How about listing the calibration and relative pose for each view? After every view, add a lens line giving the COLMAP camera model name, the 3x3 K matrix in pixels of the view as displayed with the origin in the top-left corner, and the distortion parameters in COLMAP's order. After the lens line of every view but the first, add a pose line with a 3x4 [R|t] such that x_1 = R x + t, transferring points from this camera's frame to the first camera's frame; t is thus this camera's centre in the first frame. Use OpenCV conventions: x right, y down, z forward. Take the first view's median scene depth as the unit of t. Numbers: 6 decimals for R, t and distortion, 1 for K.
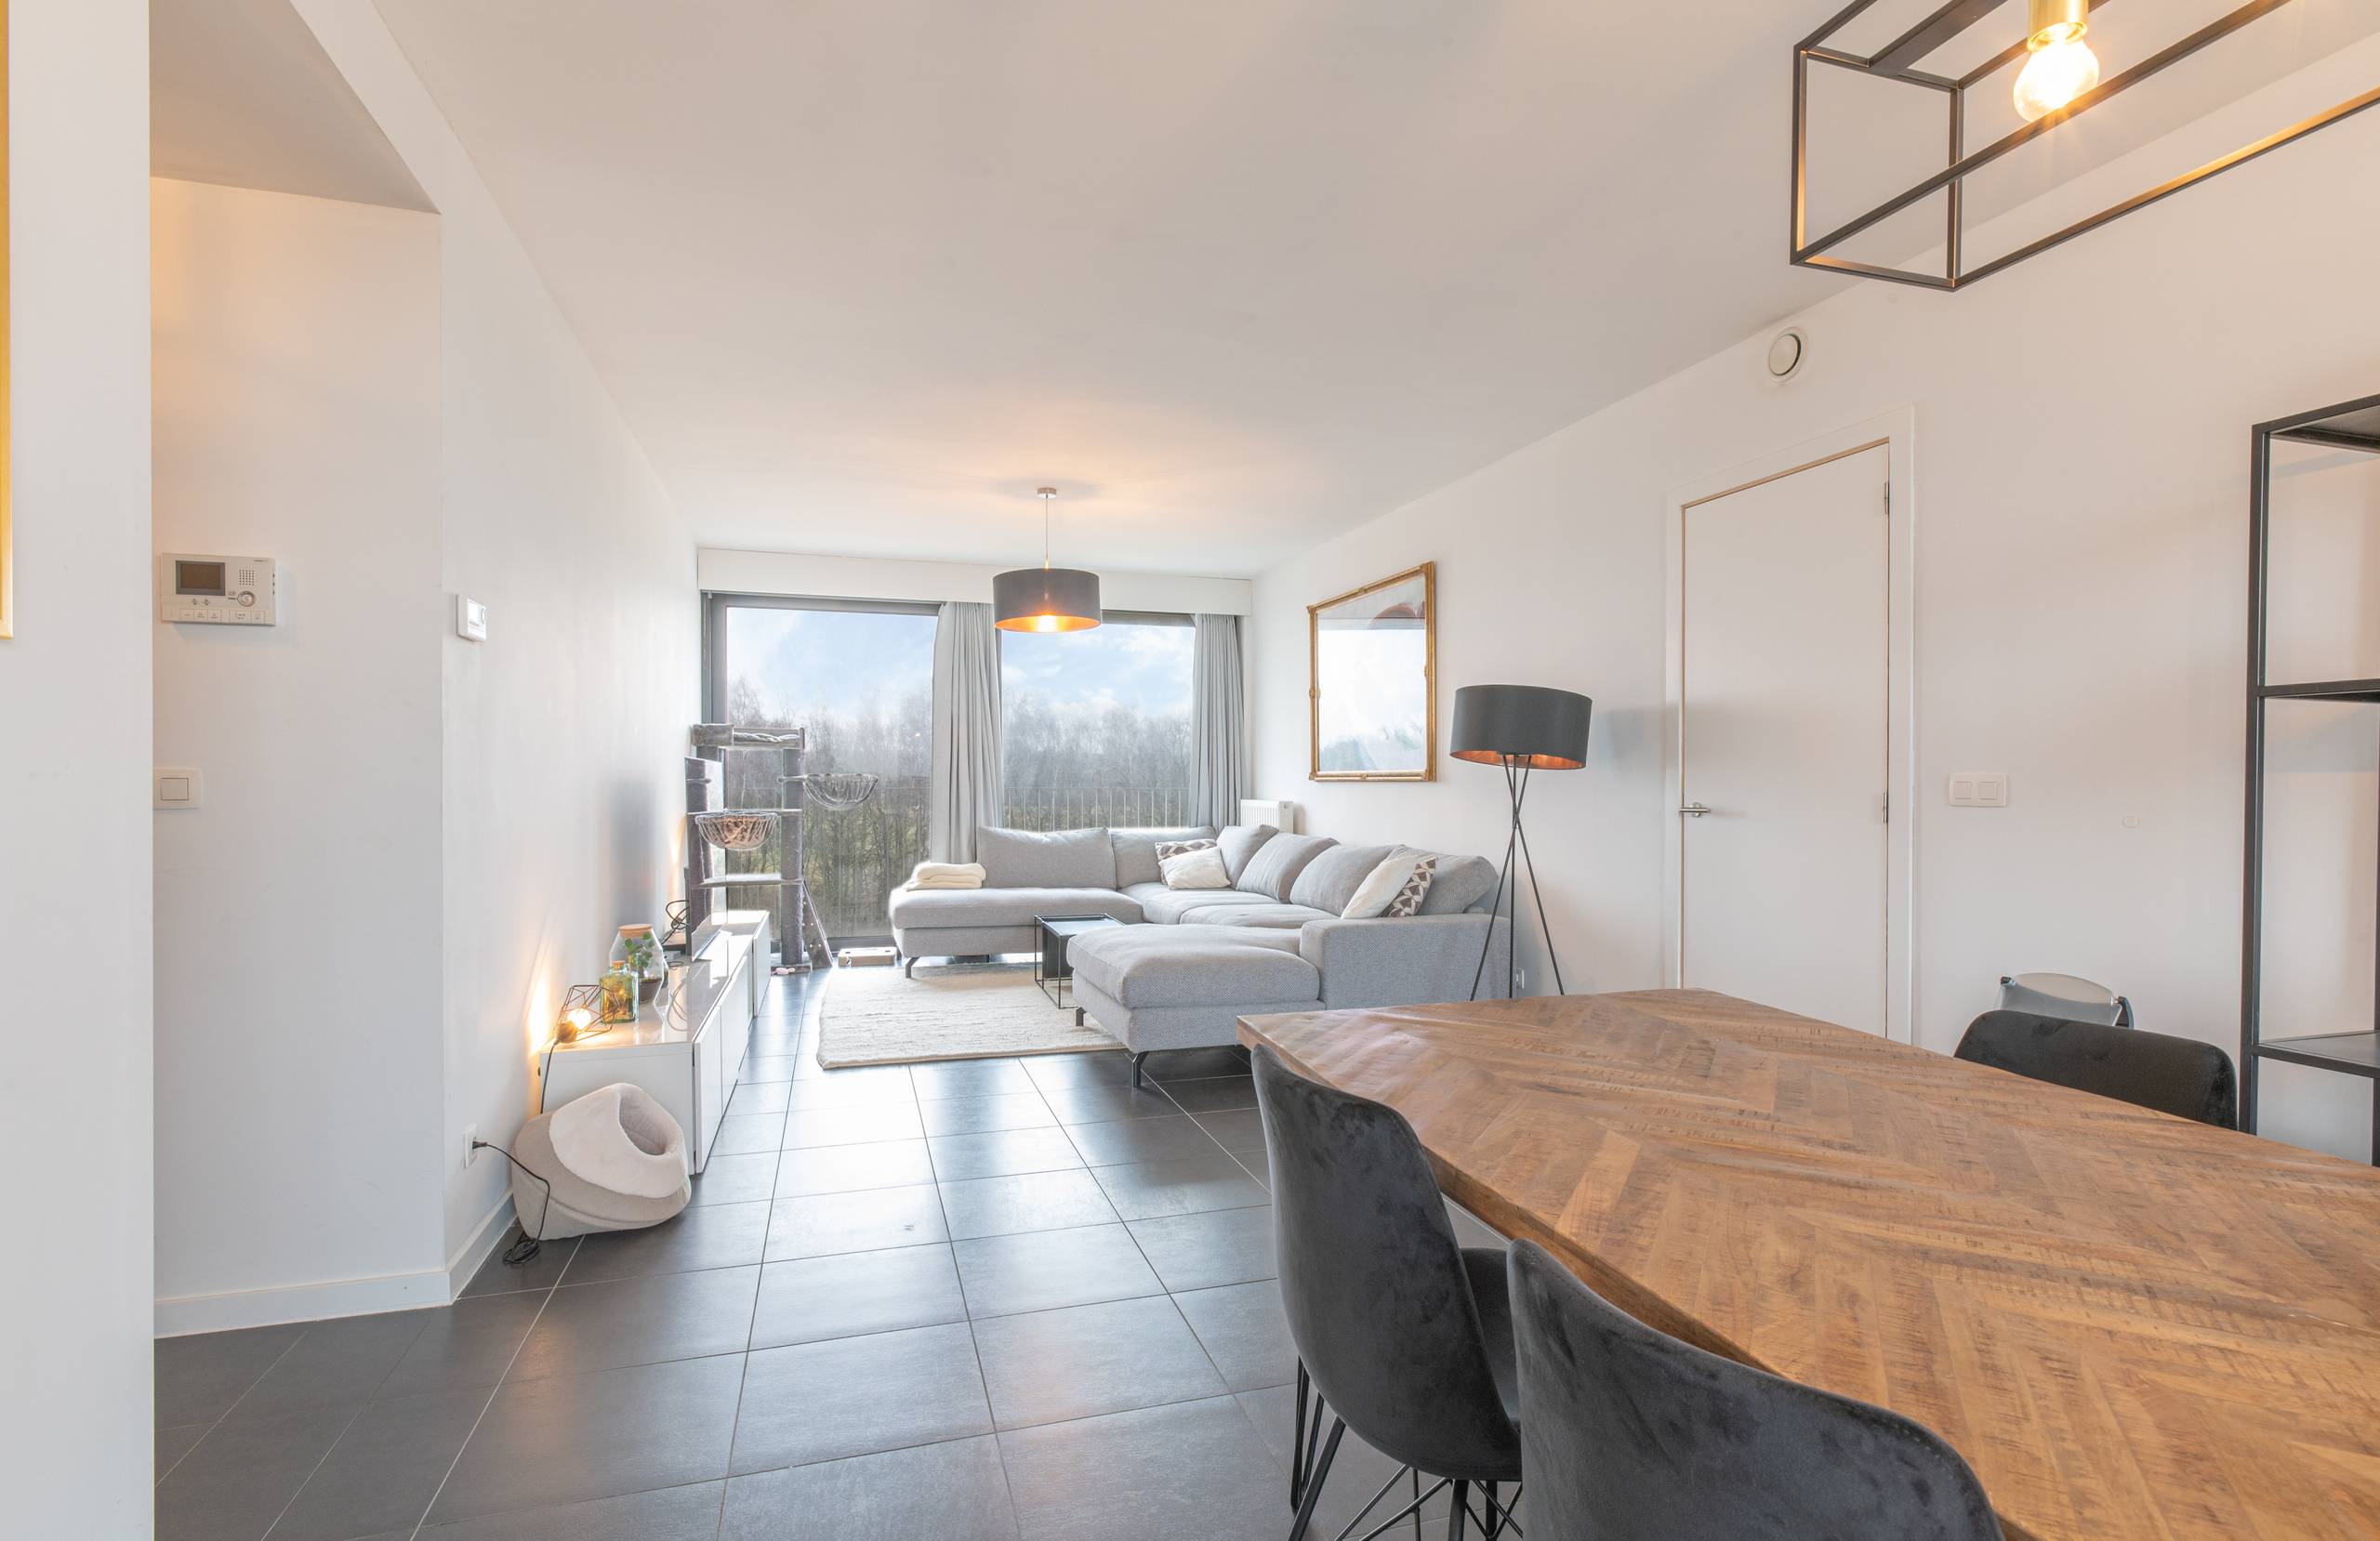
lens RADIAL K [[1172.5, 0, 1213.7], [0, 1172.5, 696.7], [0, 0, 1]] dist [0.003711, 0.000123]
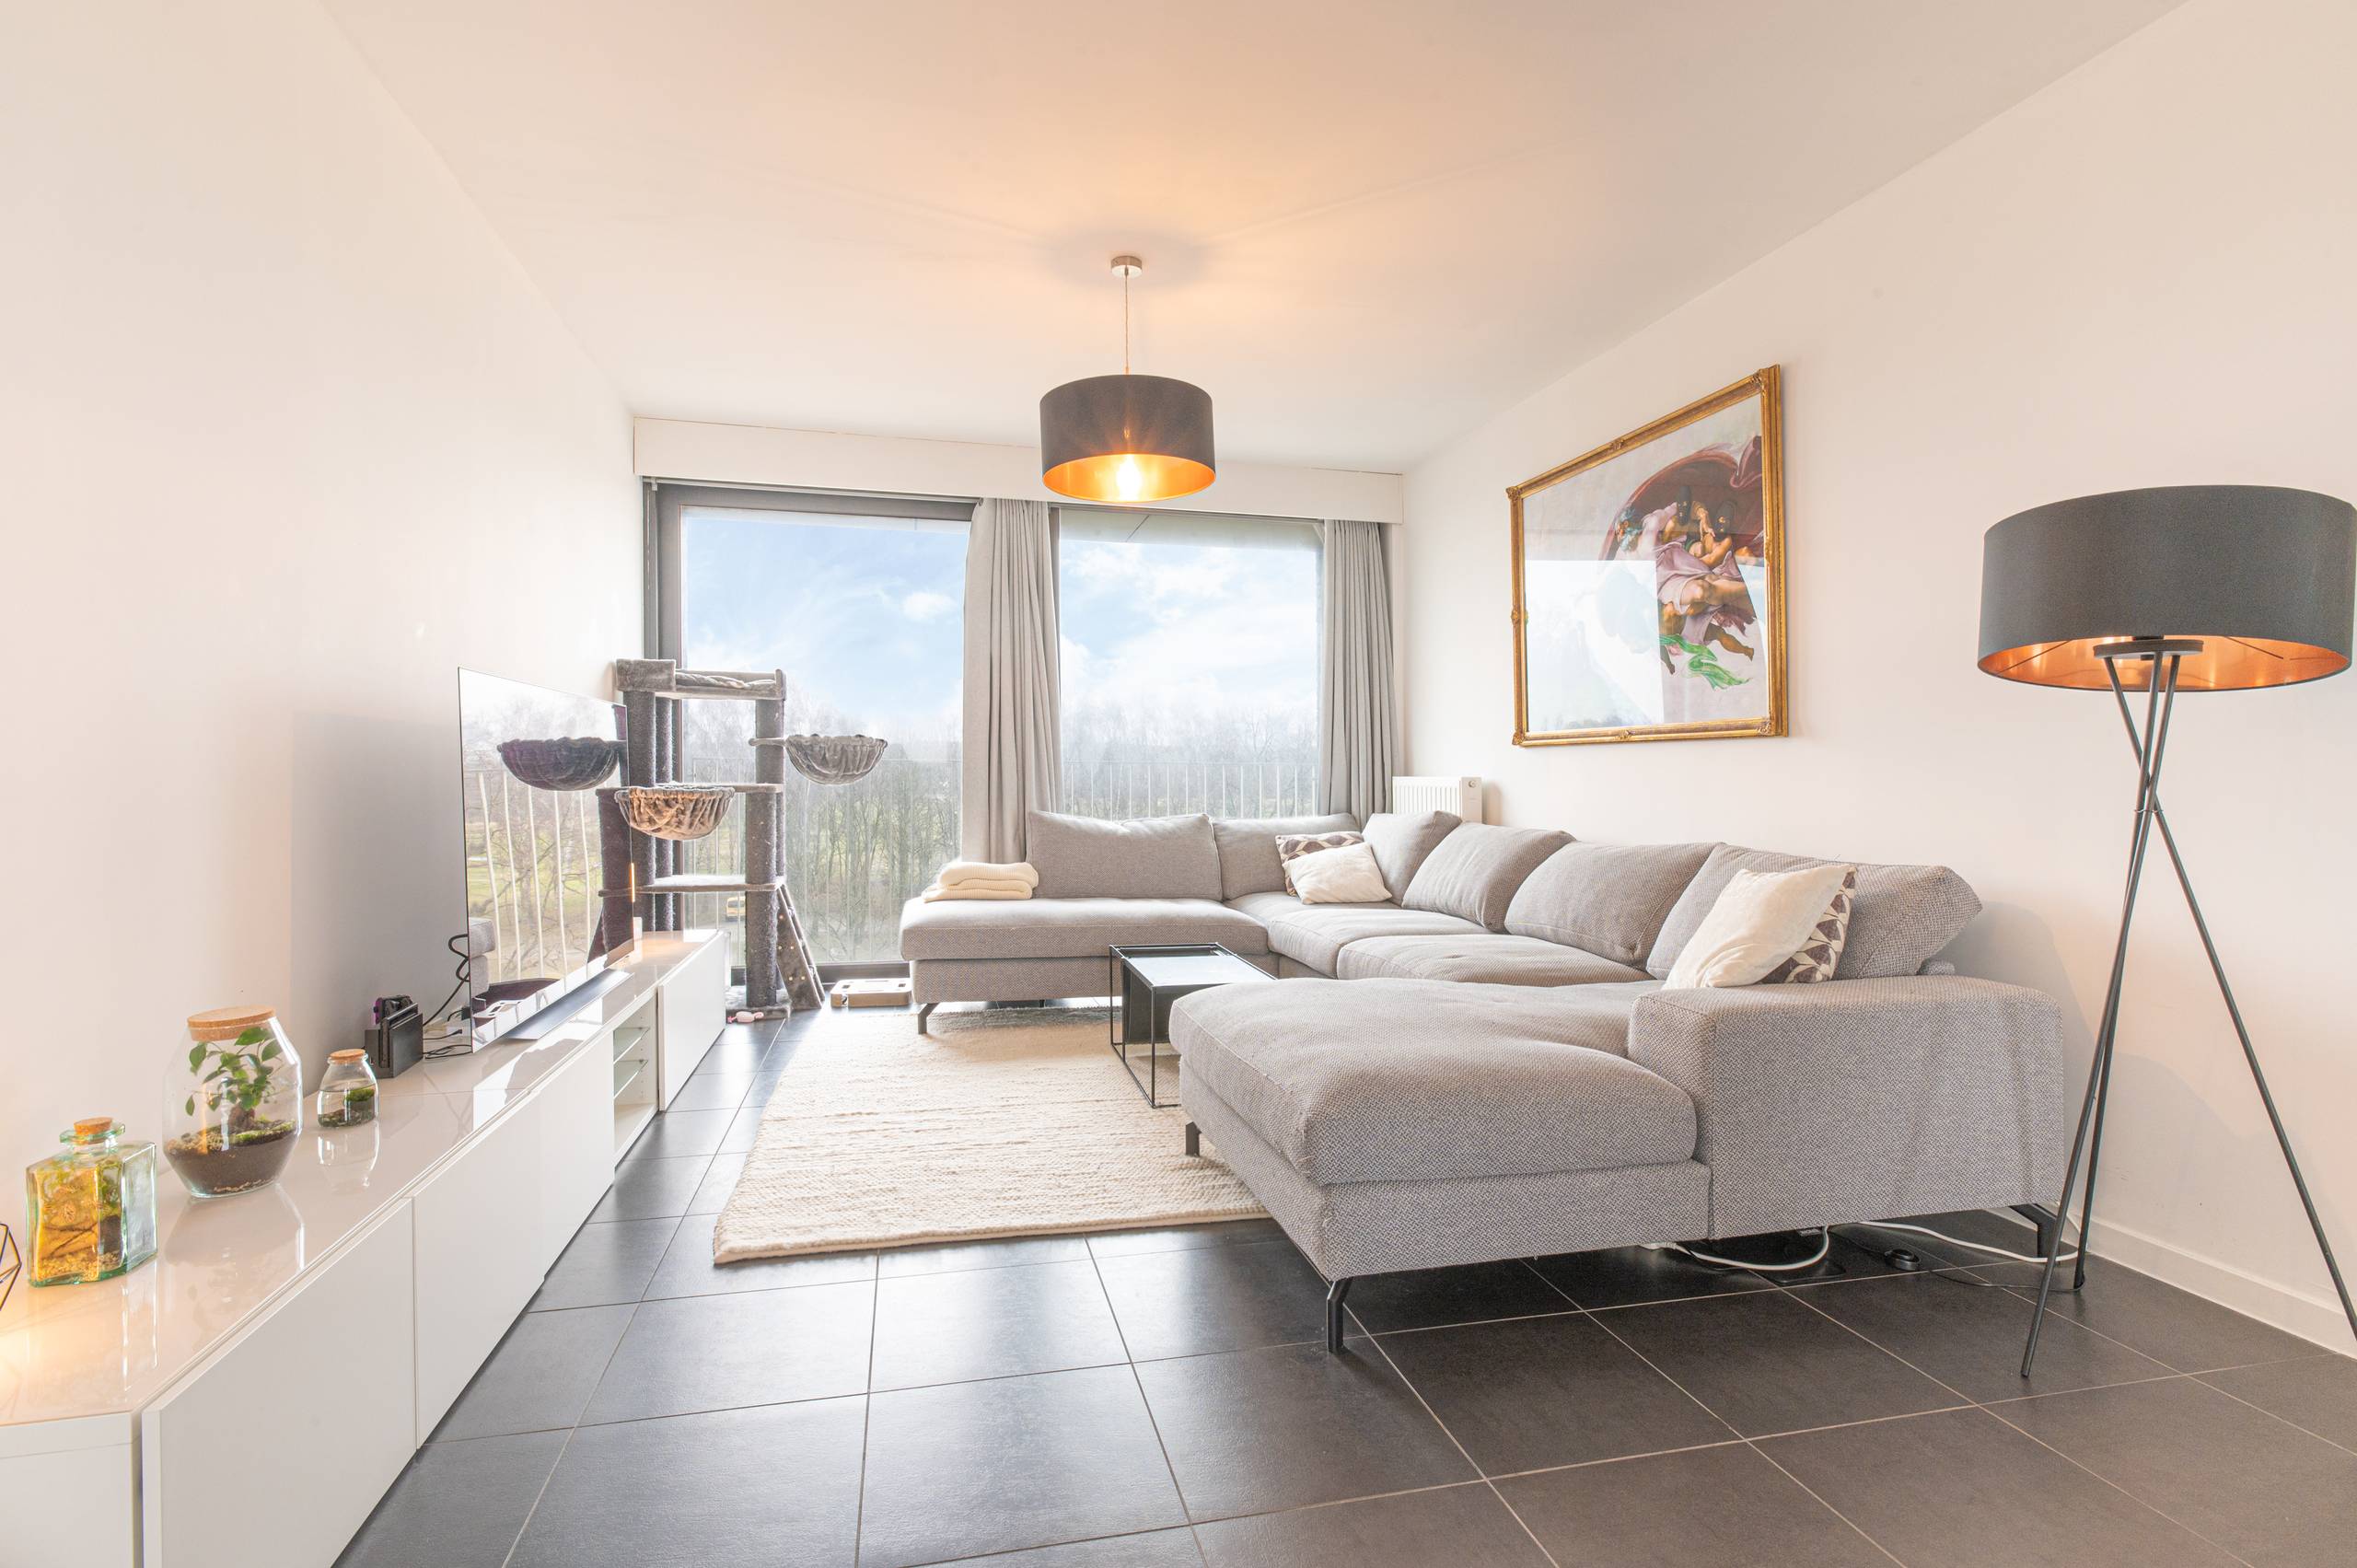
lens RADIAL K [[1162.6, 0, 1179.2], [0, 1162.6, 775.3], [0, 0, 1]] dist [0.001939, 0.000282]
pose [[0.996547, 0.004854, -0.082894, -0.058842], [0.001163, 0.997376, 0.072392, 0.043946], [0.083027, -0.072239, 0.993926, 0.354430]]
